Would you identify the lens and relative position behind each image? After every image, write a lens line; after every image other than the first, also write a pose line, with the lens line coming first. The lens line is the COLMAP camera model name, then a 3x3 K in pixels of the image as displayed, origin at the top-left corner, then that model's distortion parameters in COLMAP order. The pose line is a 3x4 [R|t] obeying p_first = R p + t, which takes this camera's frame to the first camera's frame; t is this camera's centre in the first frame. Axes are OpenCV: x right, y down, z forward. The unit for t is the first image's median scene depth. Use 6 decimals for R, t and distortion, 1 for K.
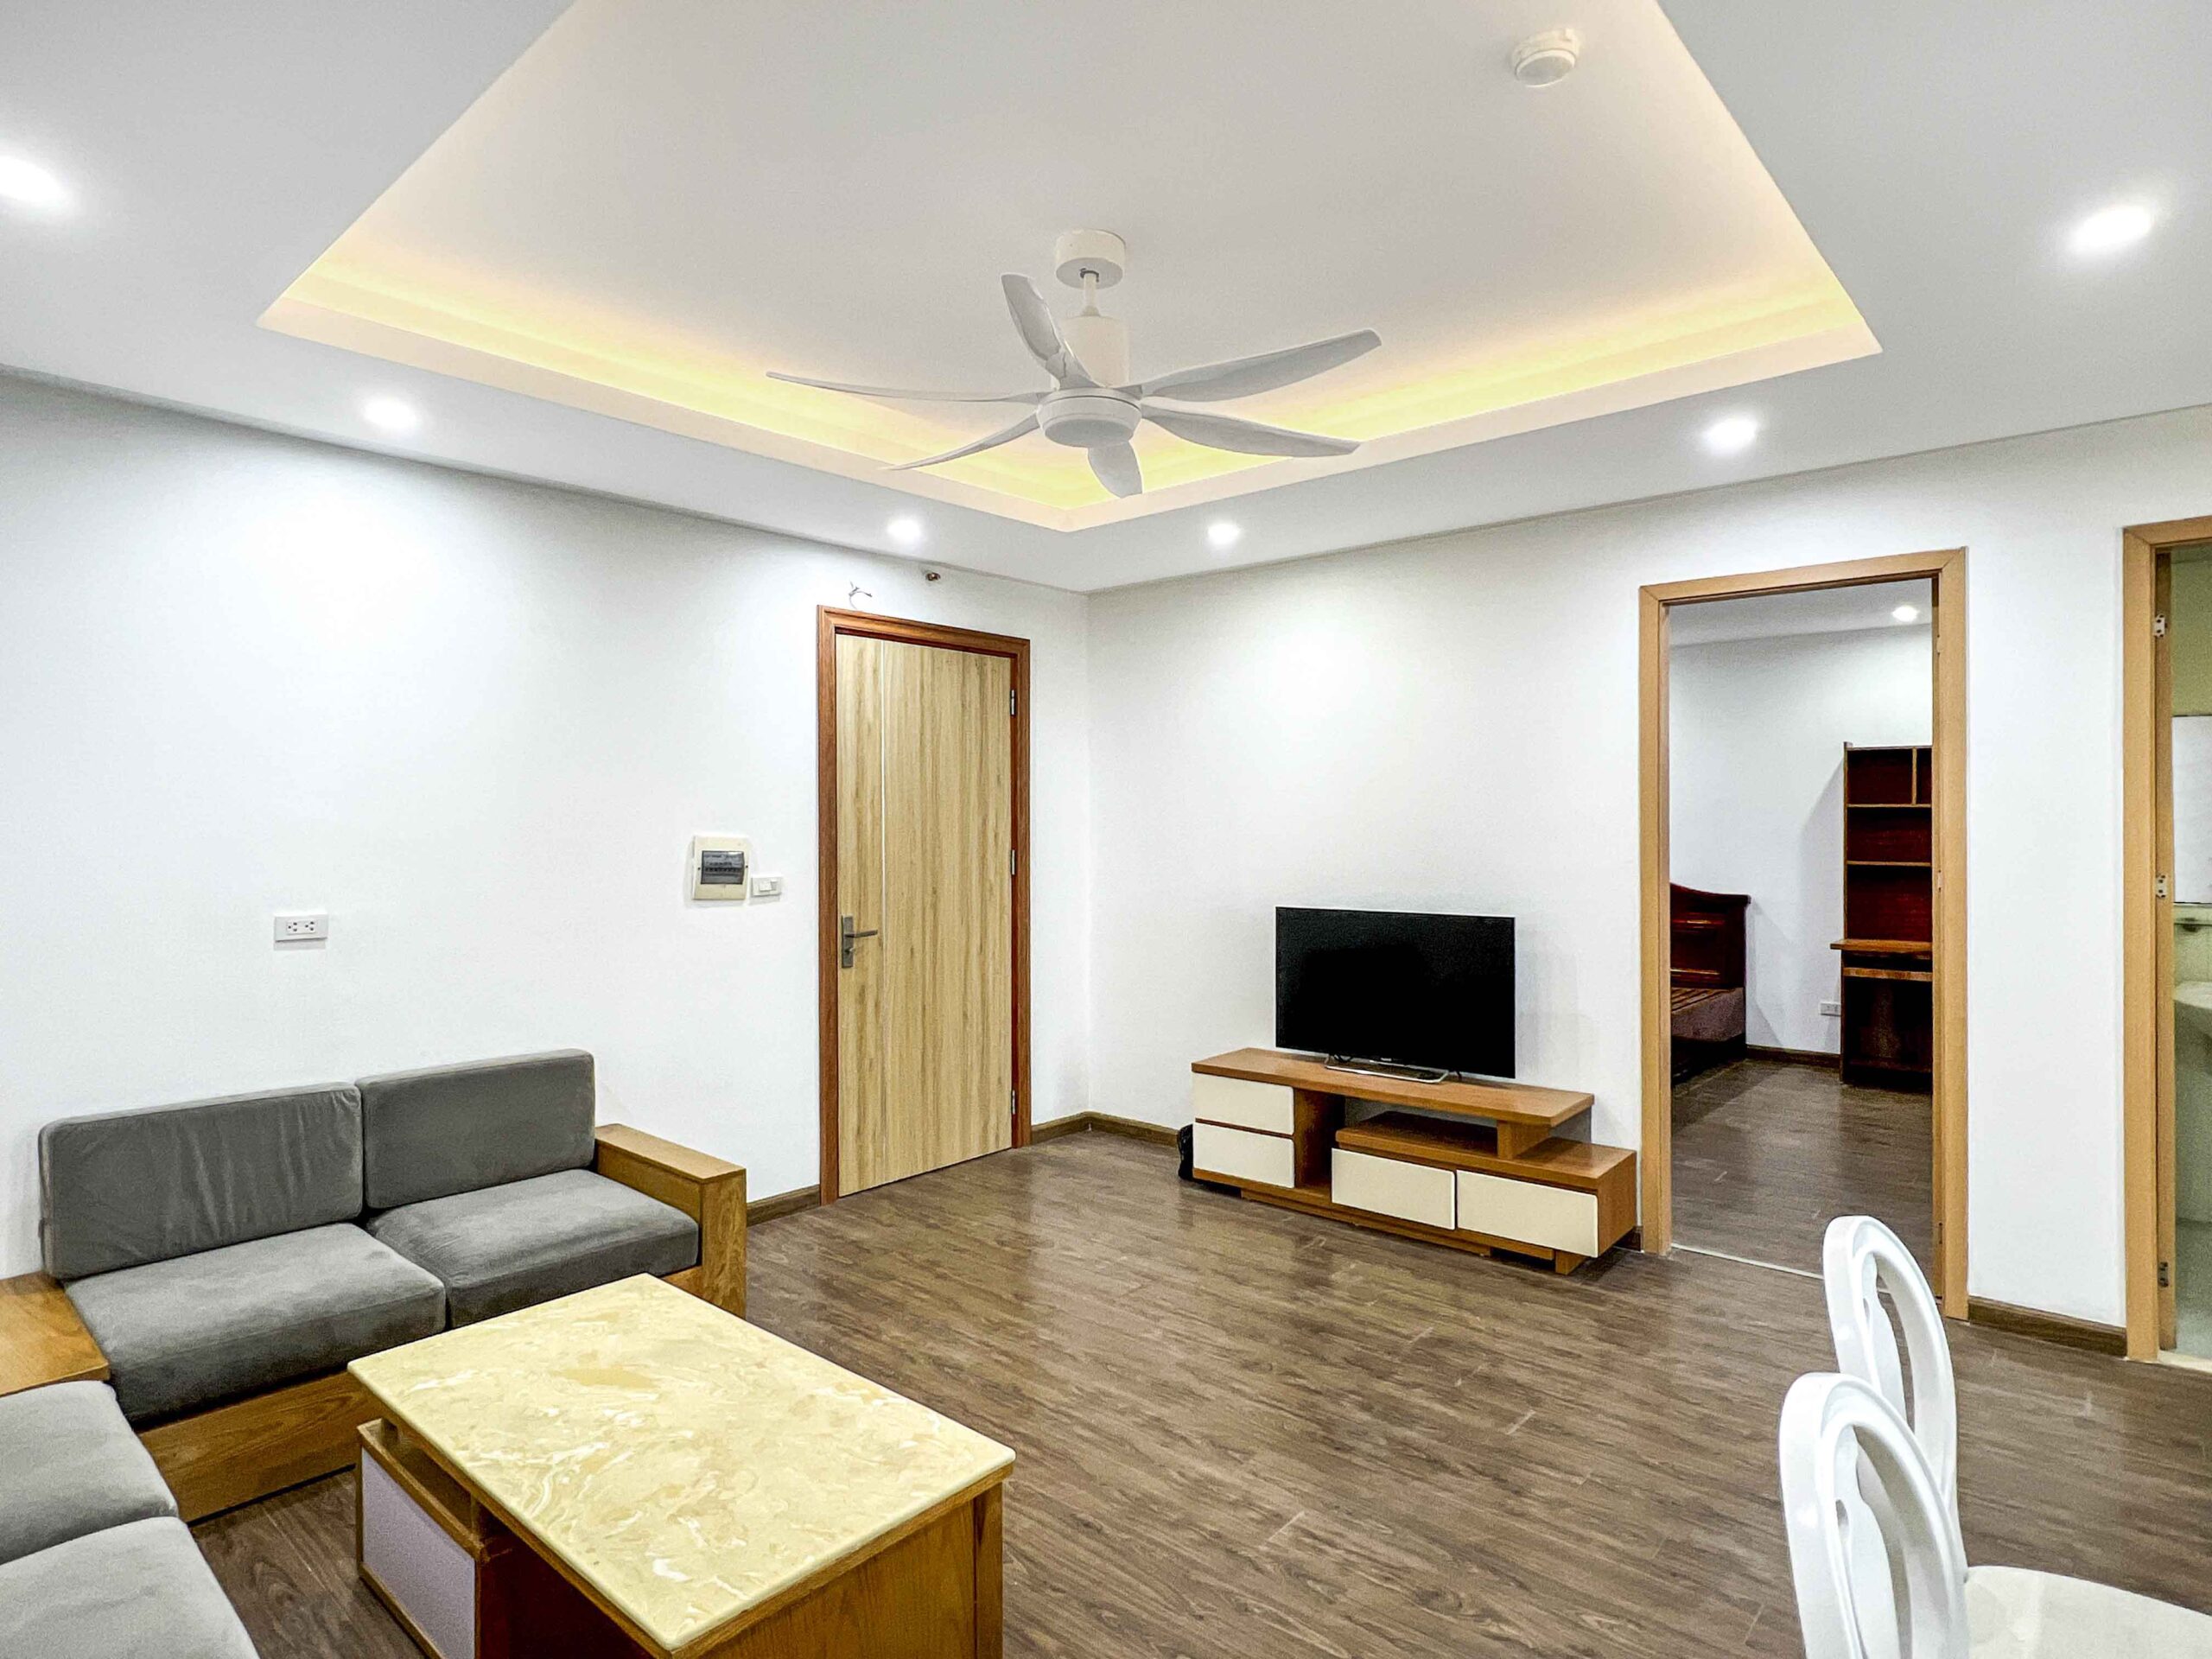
lens RADIAL K [[1208.6, 0, 1099.6], [0, 1208.6, 814.4], [0, 0, 1]] dist [0.001490, -0.000978]
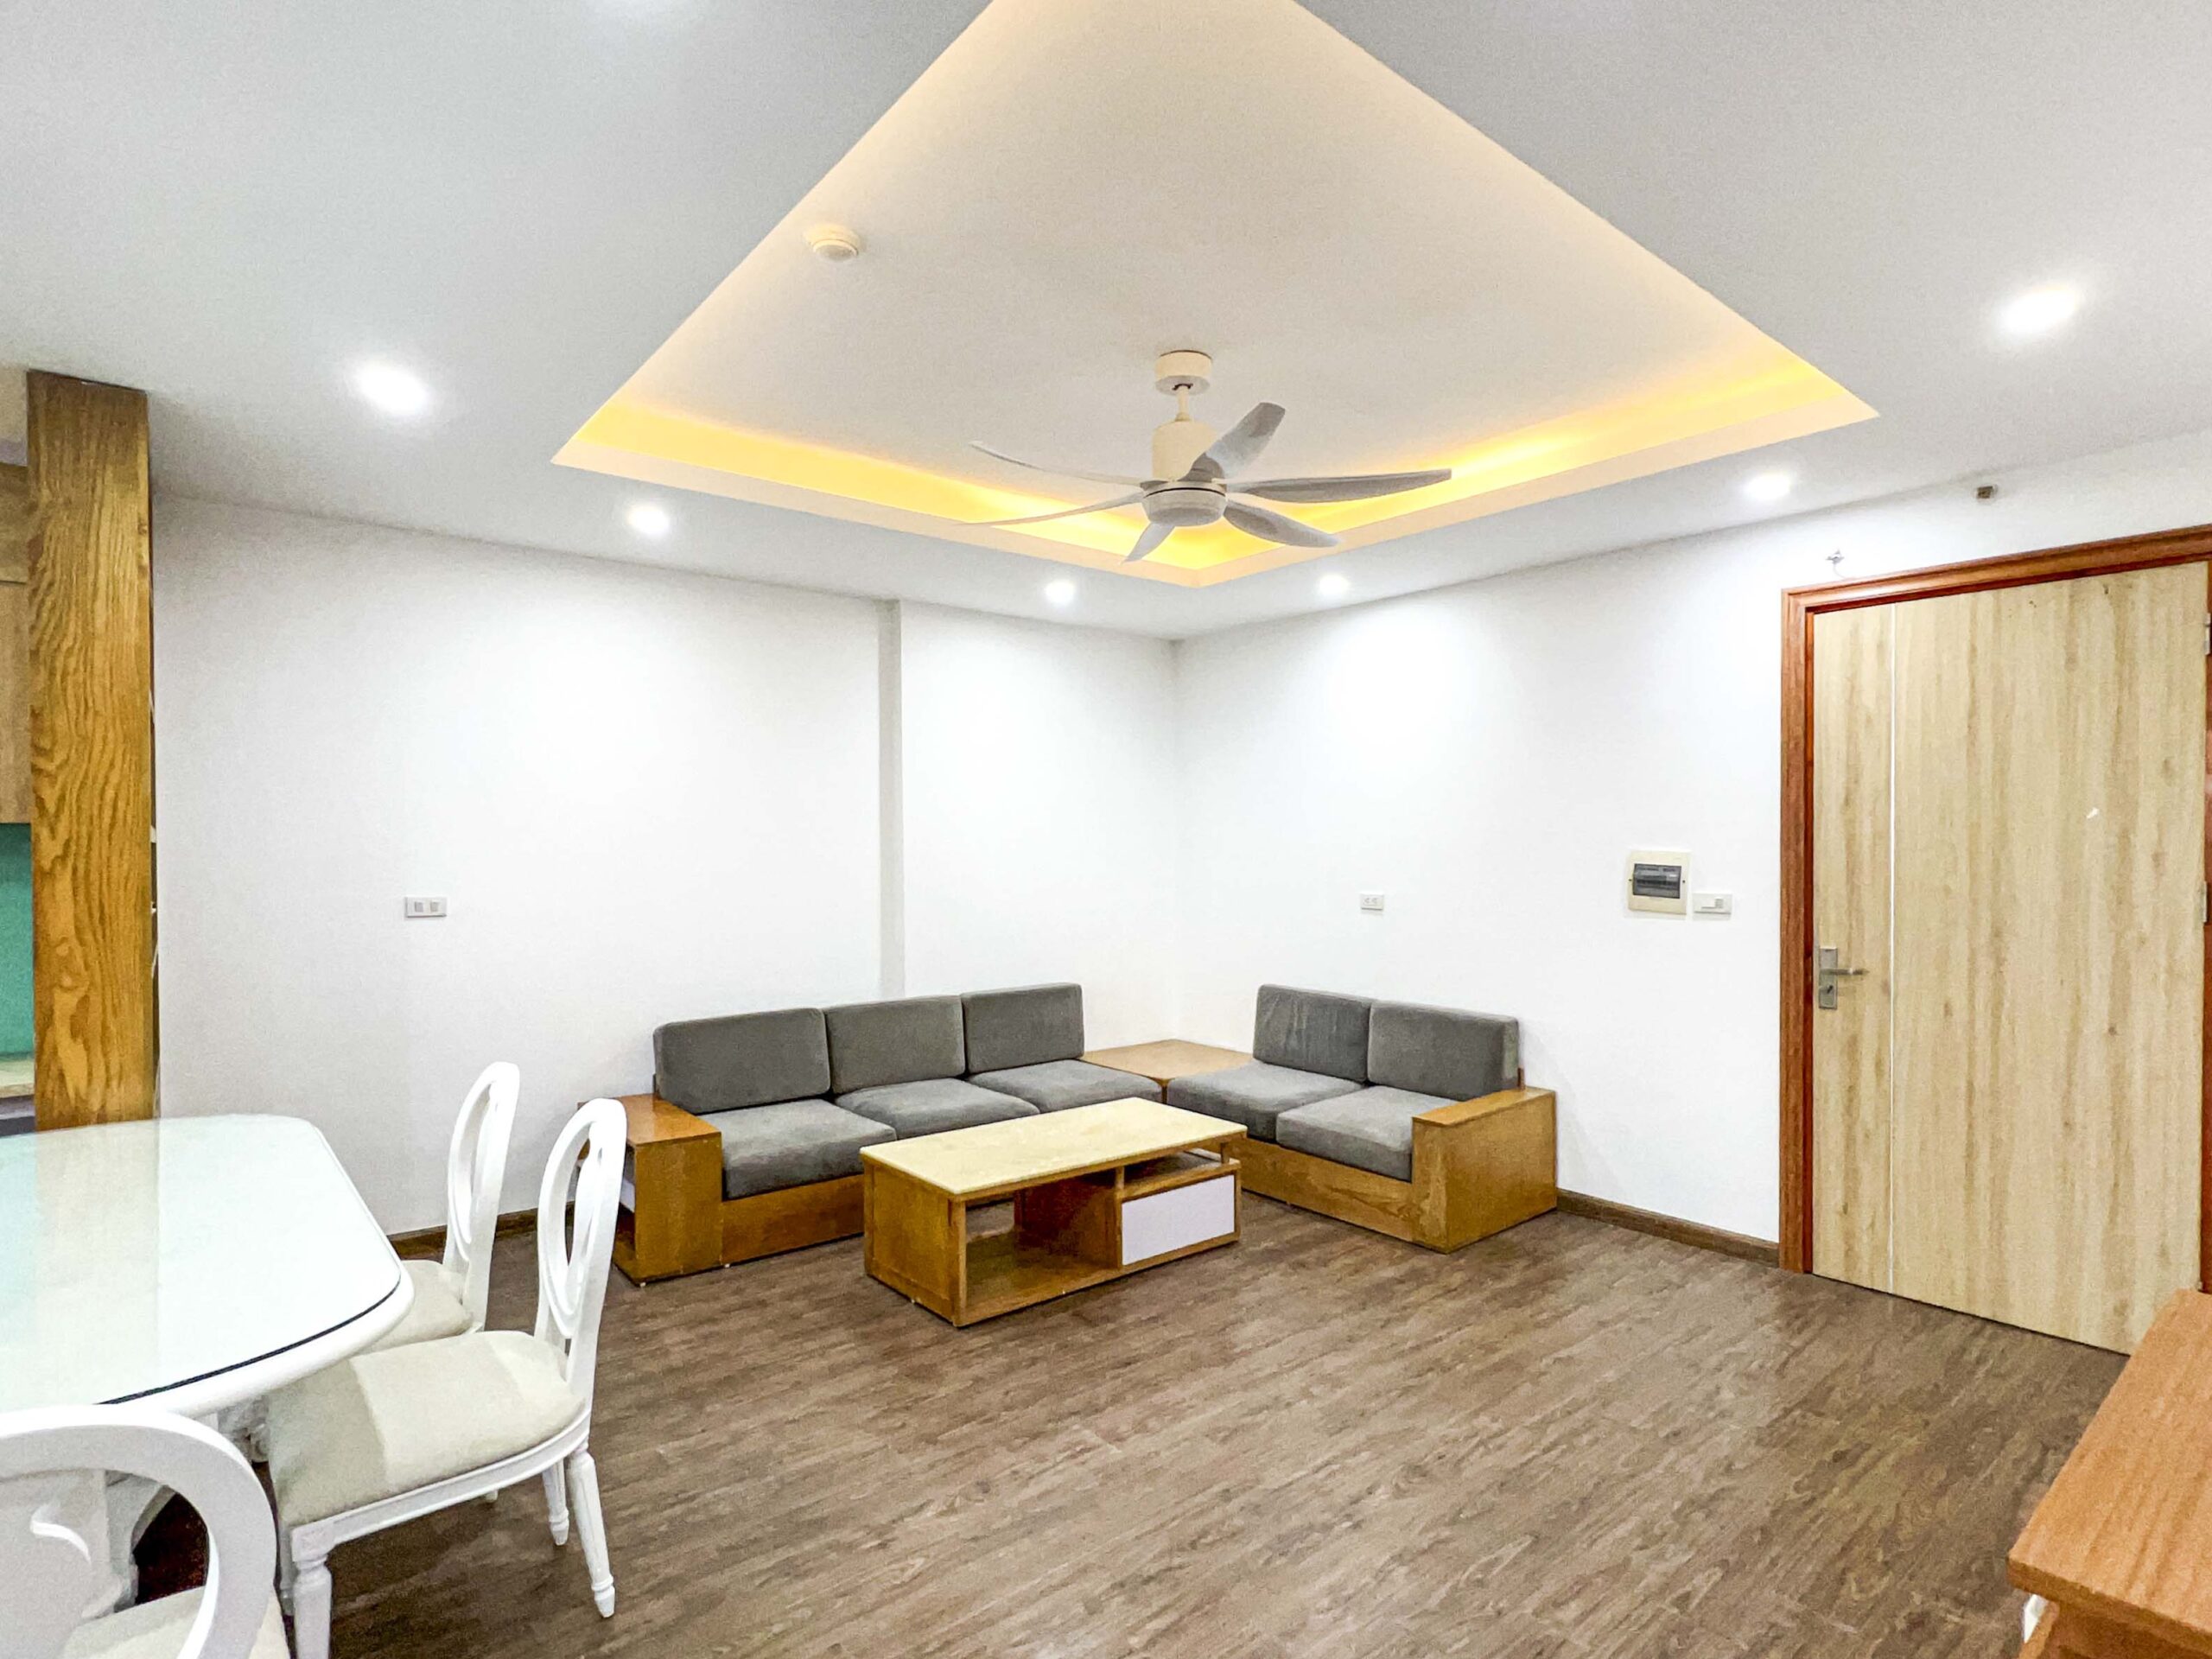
lens RADIAL K [[1148.5, 0, 1101.9], [0, 1148.5, 854.9], [0, 0, 1]] dist [-0.001273, -0.000128]
pose [[-0.154491, 0.013810, -0.987898, 0.659618], [0.006132, 0.999896, 0.013018, 0.006117], [0.987975, -0.004046, -0.154560, 0.626628]]
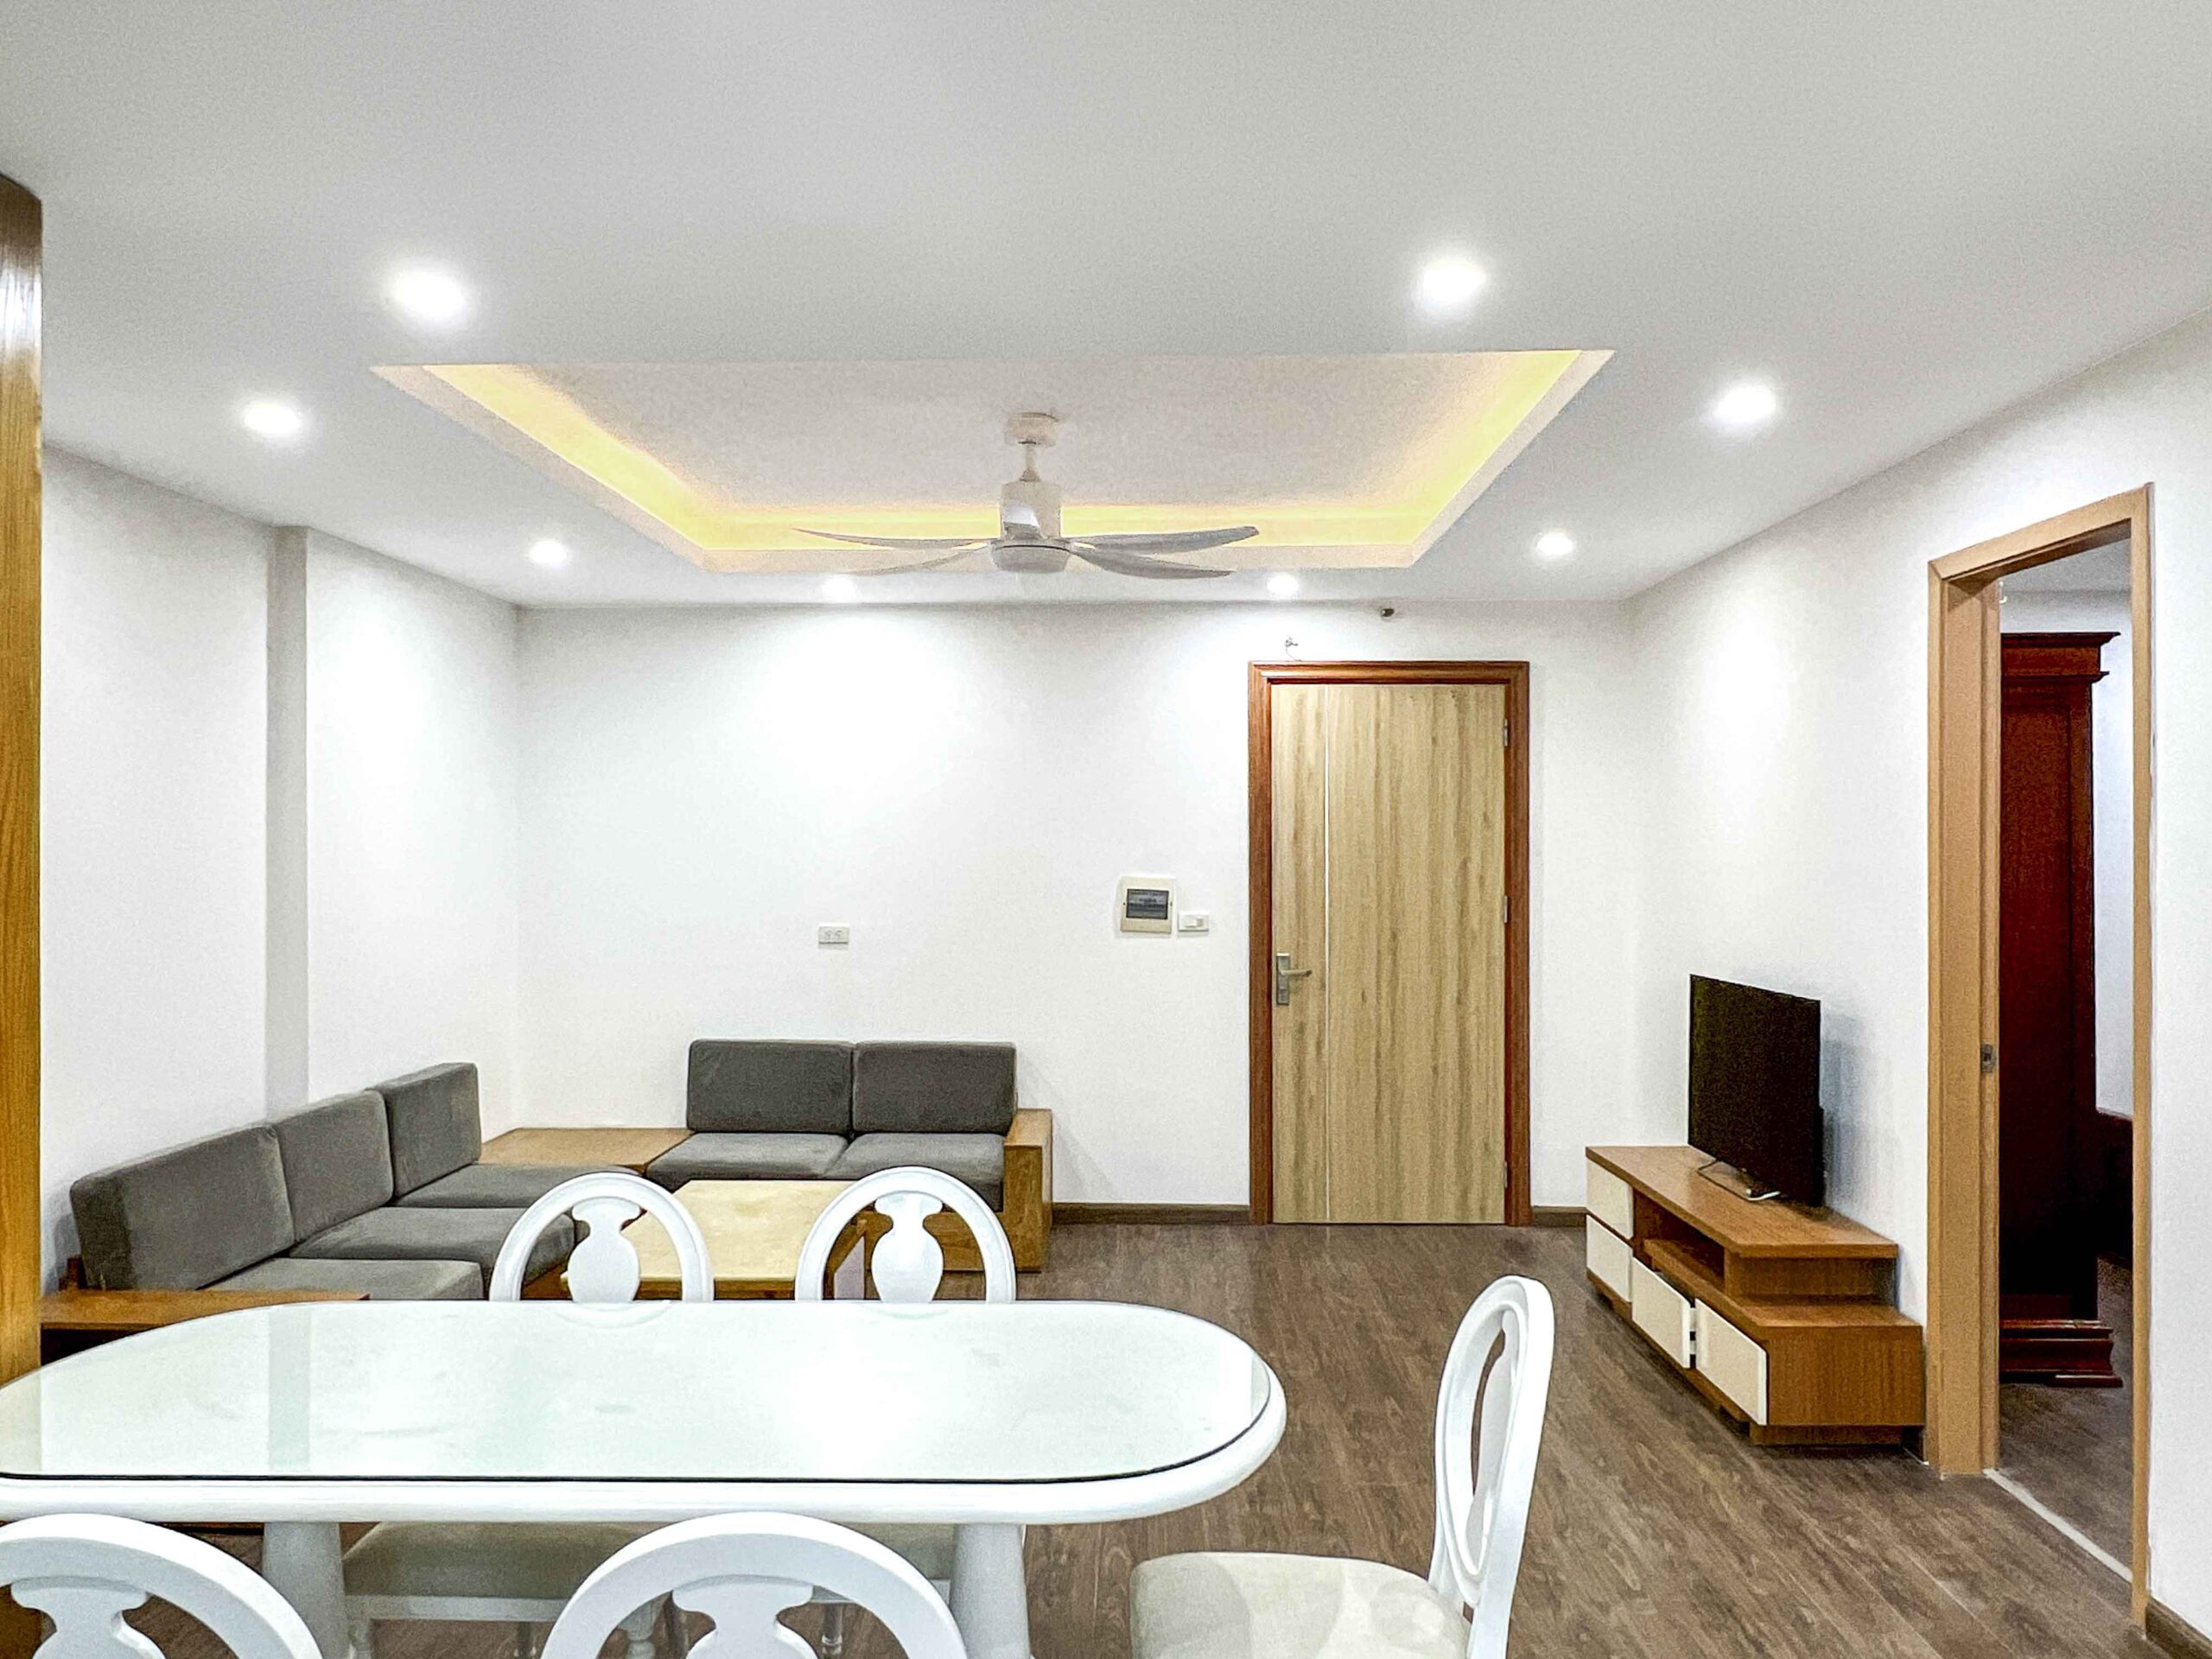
lens RADIAL K [[1642.8, 0, 1106.0], [0, 1642.8, 829.5], [0, 0, 1]] dist [0.005996, -0.003242]
pose [[0.642595, -0.003074, -0.766200, 0.779431], [0.002404, 0.999995, -0.001996, -0.021493], [0.766202, -0.000560, 0.642600, -0.025332]]
